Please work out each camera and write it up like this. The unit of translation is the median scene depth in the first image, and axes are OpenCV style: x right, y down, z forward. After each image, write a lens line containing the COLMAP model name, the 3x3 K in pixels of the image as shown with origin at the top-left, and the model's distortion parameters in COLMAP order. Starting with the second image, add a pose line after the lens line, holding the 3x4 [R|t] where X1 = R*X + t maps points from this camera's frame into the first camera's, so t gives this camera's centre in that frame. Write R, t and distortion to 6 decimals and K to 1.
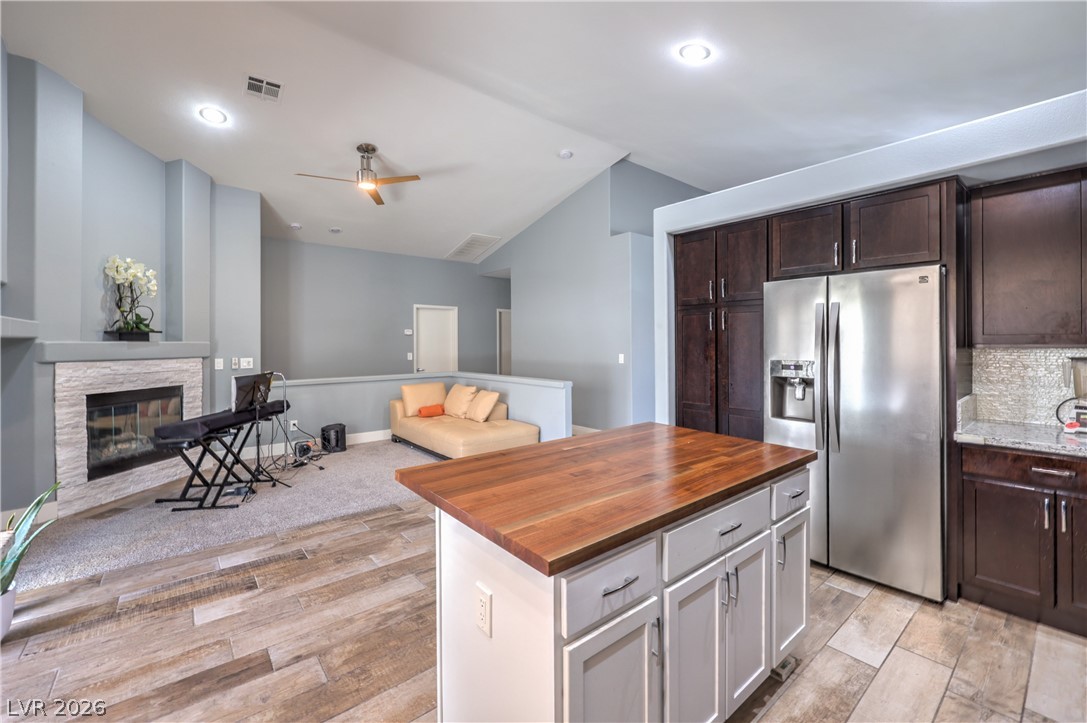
lens RADIAL K [[448.0, 0, 545.8], [0, 448.0, 343.3], [0, 0, 1]] dist [0.001261, 0.000338]
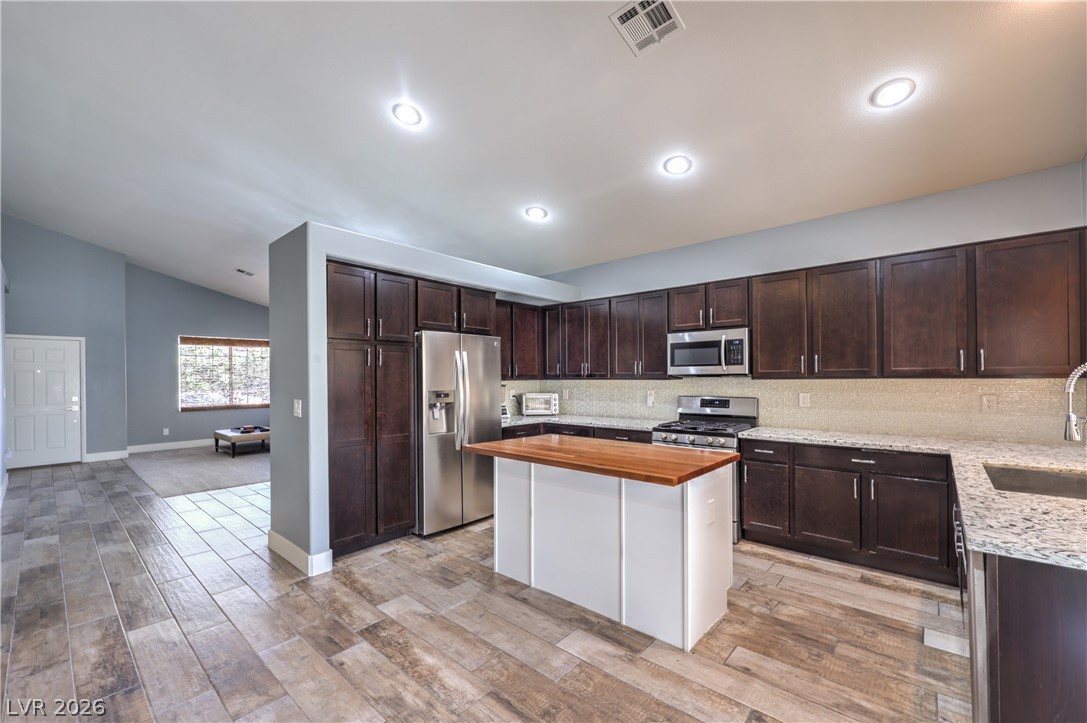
lens RADIAL K [[443.5, 0, 539.8], [0, 443.5, 376.6], [0, 0, 1]] dist [0.000698, 0.000134]
pose [[-0.151873, 0.008504, 0.988363, -0.568534], [0.009528, 0.999929, -0.007140, 0.005945], [-0.988354, 0.008333, -0.151943, 0.597956]]
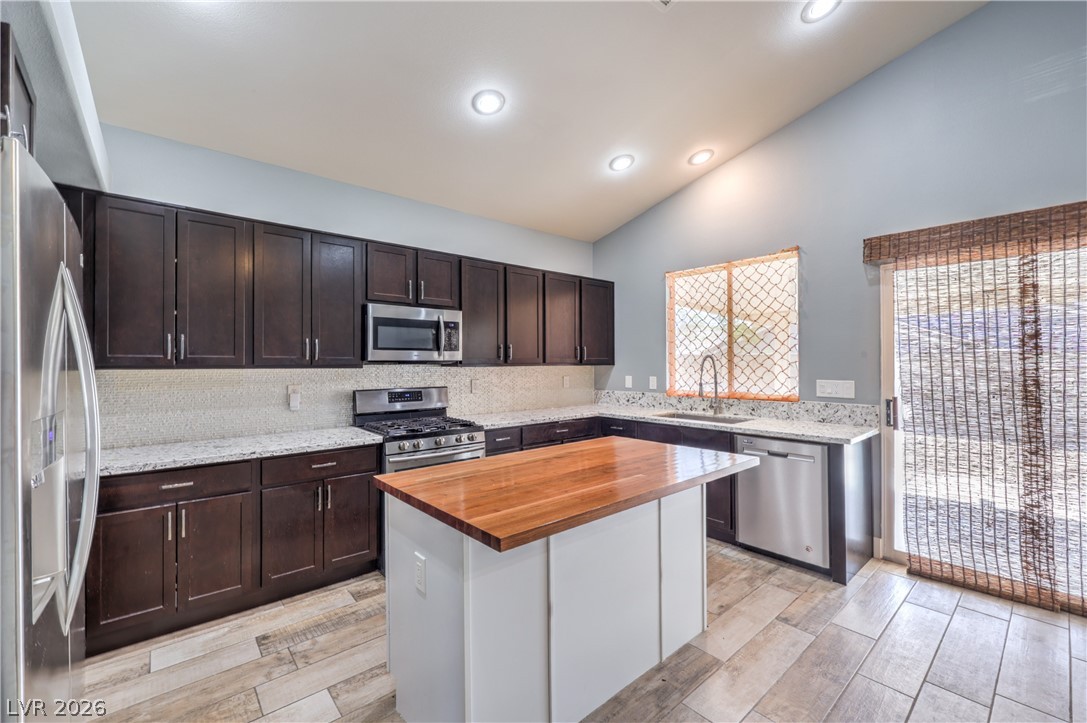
lens RADIAL K [[453.0, 0, 538.5], [0, 453.0, 357.7], [0, 0, 1]] dist [0.000029, 0.000007]
pose [[-0.999634, 0.007988, -0.025834, 0.129425], [0.008253, 0.999914, -0.010155, 0.002068], [0.025750, -0.010364, -0.999615, 0.893273]]
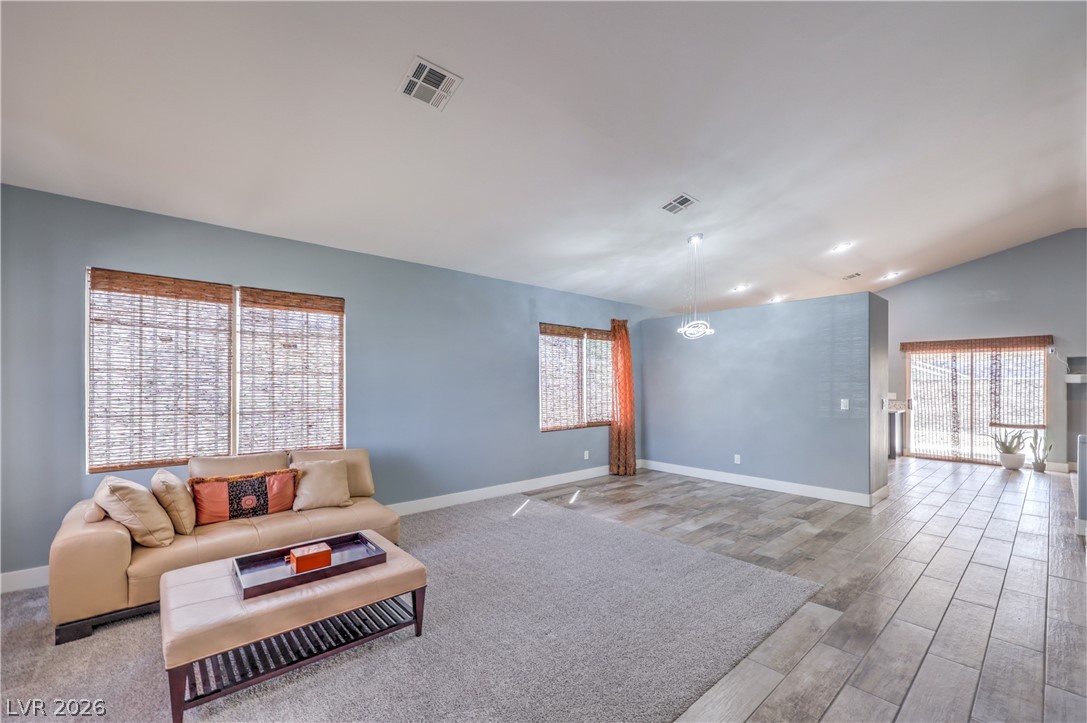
lens RADIAL K [[448.6, 0, 540.7], [0, 448.6, 380.1], [0, 0, 1]] dist [-0.000026, -0.000061]
pose [[-0.999600, 0.005864, -0.027672, 1.277331], [0.005967, 0.999976, -0.003626, -0.025223], [0.027650, -0.003789, -0.999610, 2.171852]]
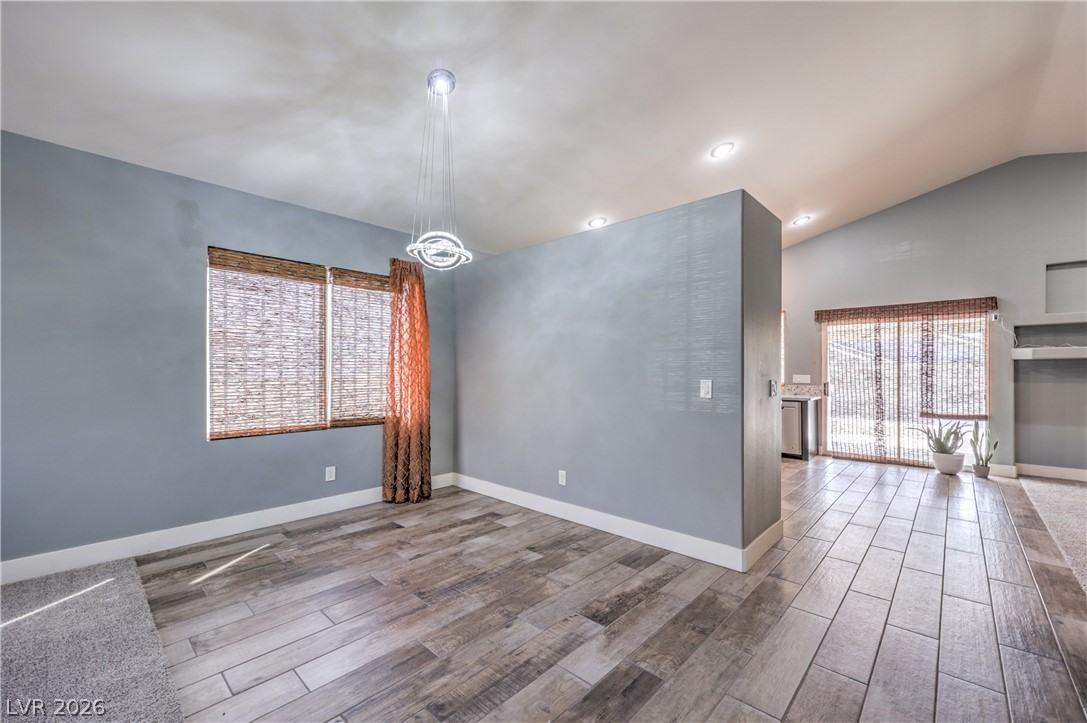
lens RADIAL K [[445.6, 0, 545.8], [0, 445.6, 366.0], [0, 0, 1]] dist [-0.001551, 0.000013]
pose [[-0.990960, 0.004707, -0.134078, 0.749673], [0.005710, 0.999959, -0.007098, 0.010308], [0.134039, -0.007800, -0.990945, 1.621753]]
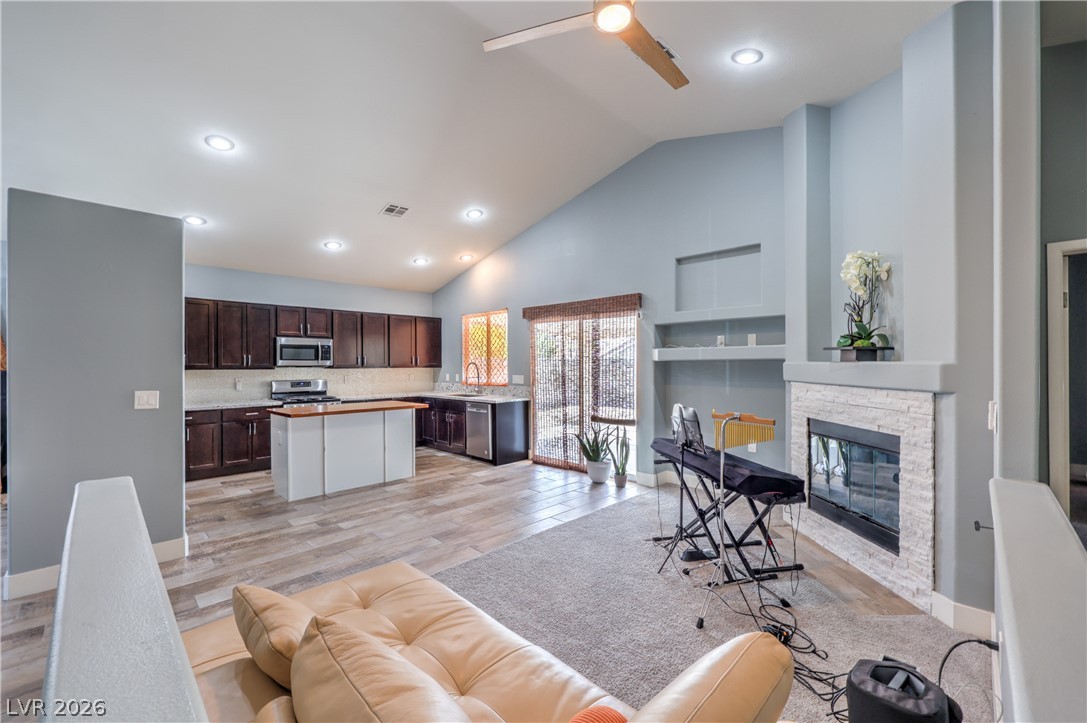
lens RADIAL K [[445.6, 0, 545.8], [0, 445.6, 366.0], [0, 0, 1]] dist [-0.001551, 0.000013]
pose [[-0.994067, 0.007950, -0.108481, -0.327224], [0.007284, 0.999952, 0.006538, -0.005300], [0.108528, 0.005709, -0.994077, 1.692582]]
